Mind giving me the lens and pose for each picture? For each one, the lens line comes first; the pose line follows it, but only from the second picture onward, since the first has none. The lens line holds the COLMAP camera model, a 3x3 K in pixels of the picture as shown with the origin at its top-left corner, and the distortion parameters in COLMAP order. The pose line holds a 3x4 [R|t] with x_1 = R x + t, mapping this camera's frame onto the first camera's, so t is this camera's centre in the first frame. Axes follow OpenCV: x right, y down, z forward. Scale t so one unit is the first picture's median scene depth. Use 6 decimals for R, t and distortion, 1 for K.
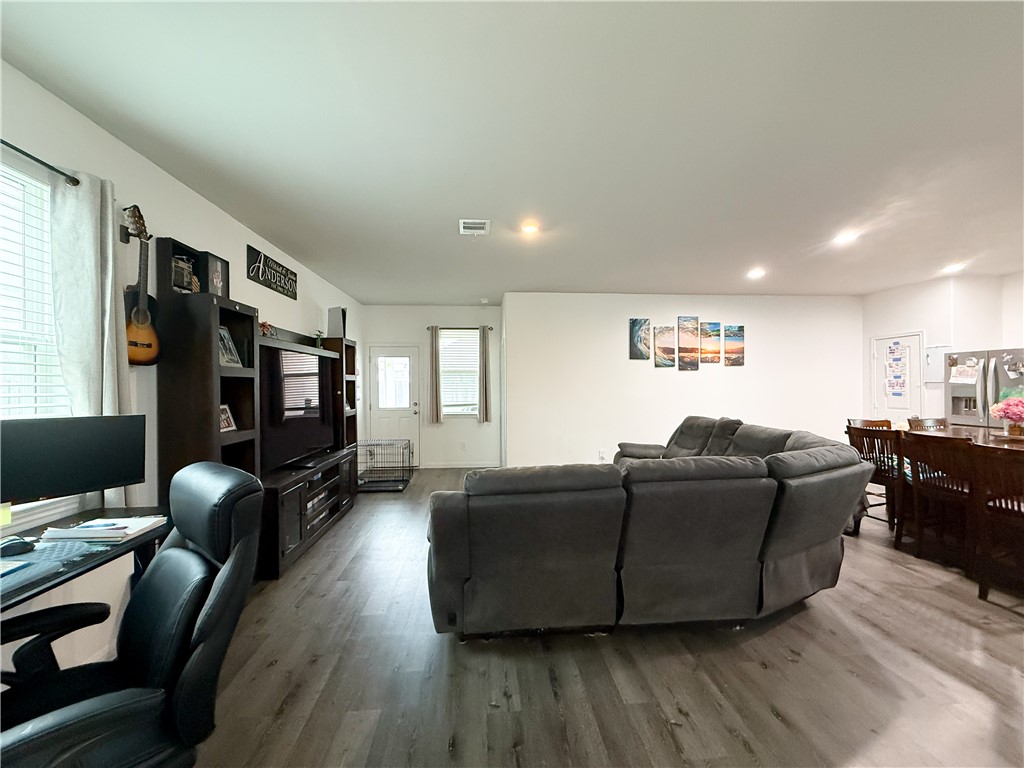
lens RADIAL K [[405.9, 0, 509.5], [0, 405.9, 384.2], [0, 0, 1]] dist [-0.000316, 0.000174]
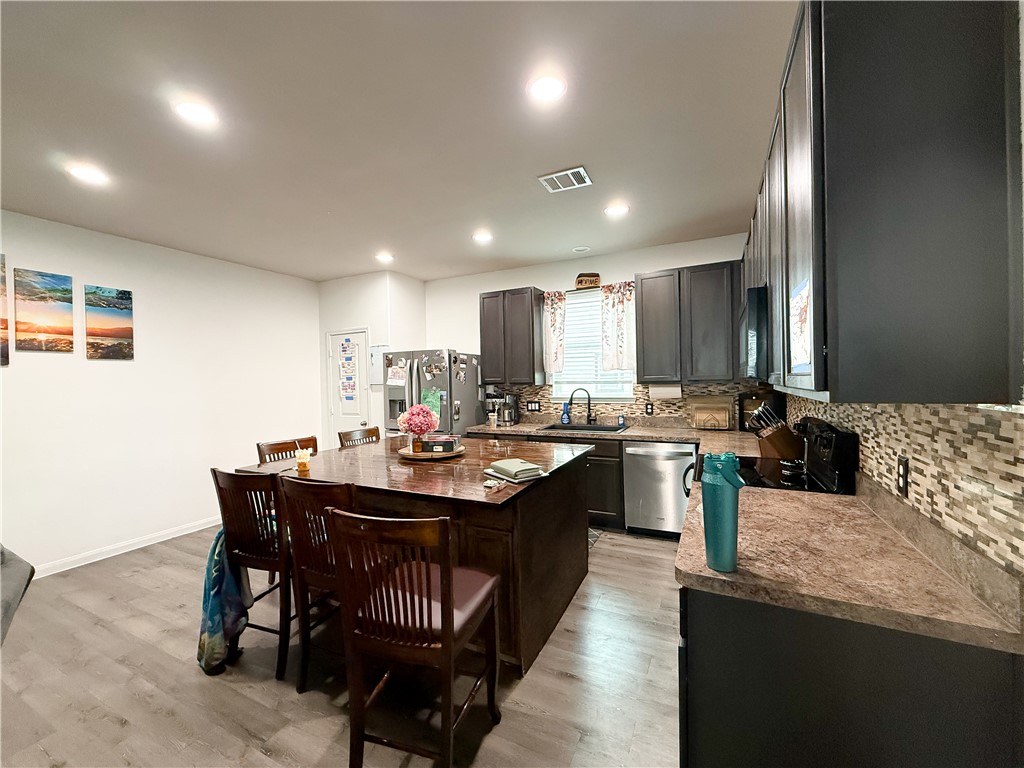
lens RADIAL K [[405.9, 0, 507.7], [0, 405.9, 384.8], [0, 0, 1]] dist [-0.000316, 0.000174]
pose [[0.514327, -0.014829, 0.857466, 0.373874], [0.015559, 0.999847, 0.007959, -0.005502], [-0.857453, 0.009248, 0.514479, 0.249344]]
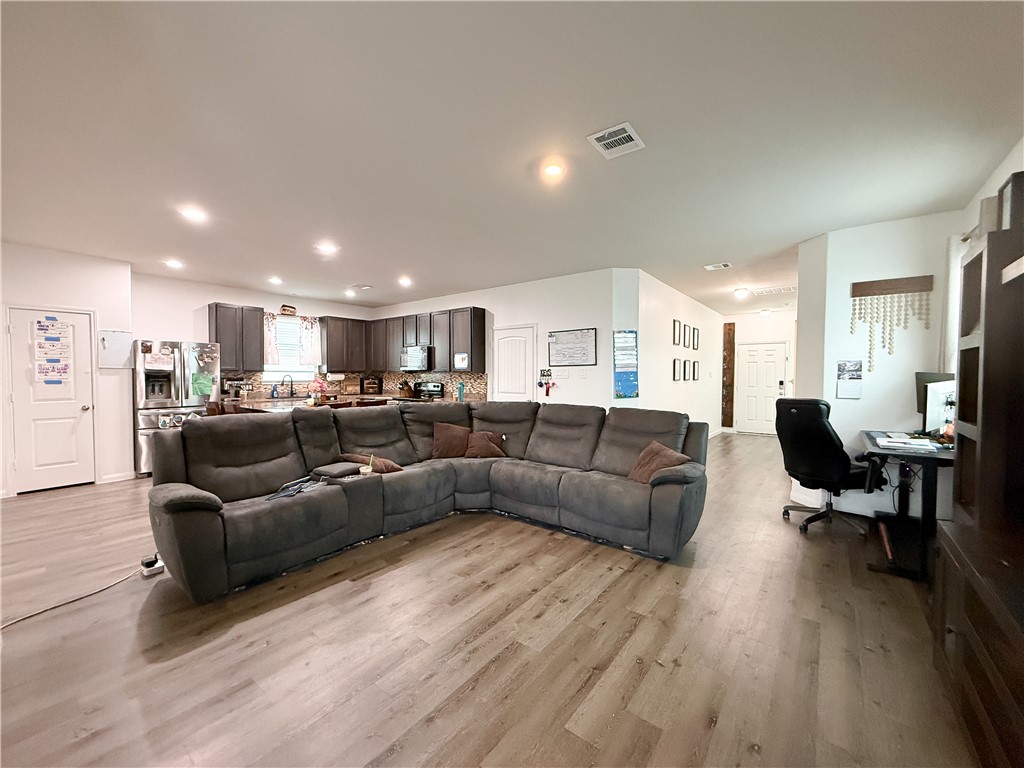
lens RADIAL K [[405.9, 0, 509.7], [0, 405.9, 384.8], [0, 0, 1]] dist [-0.000316, 0.000174]
pose [[-0.736794, -0.012487, 0.676002, -0.255266], [0.001500, 0.999797, 0.020104, 0.015403], [-0.676116, 0.015827, -0.736625, 0.976669]]
